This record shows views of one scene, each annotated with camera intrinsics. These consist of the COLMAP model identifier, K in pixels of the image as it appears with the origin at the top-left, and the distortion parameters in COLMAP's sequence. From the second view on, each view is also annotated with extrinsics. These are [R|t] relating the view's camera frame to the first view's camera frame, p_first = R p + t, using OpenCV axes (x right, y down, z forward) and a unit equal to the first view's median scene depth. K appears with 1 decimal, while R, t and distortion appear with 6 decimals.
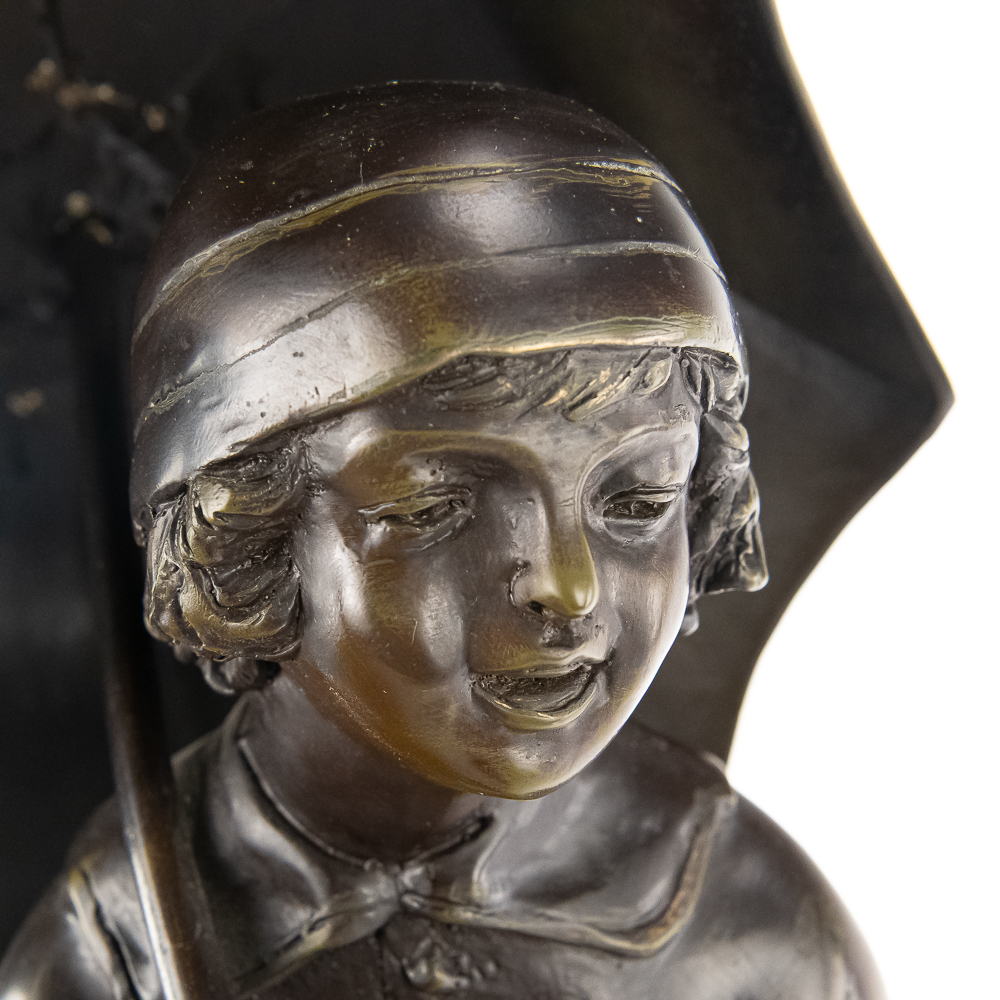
lens RADIAL K [[1847.5, 0, 500.0], [0, 1847.5, 500.0], [0, 0, 1]] dist [-0.022740, -0.159383]
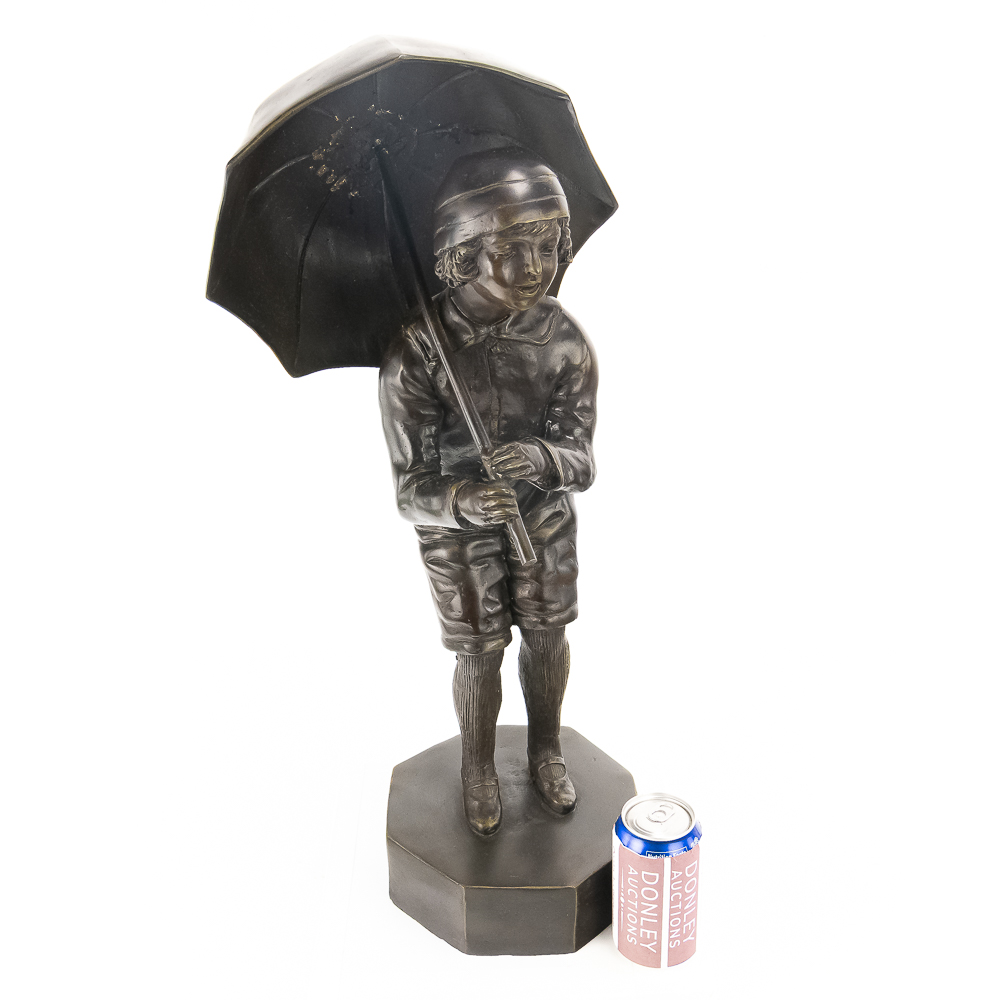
lens RADIAL K [[1223.5, 0, 500.0], [0, 1223.5, 500.0], [0, 0, 1]] dist [-0.006847, -0.001489]
pose [[0.992277, -0.034393, 0.119180, -0.397995], [-0.007105, 0.943457, 0.331420, -0.385132], [-0.123840, -0.329707, 0.935926, -1.915282]]
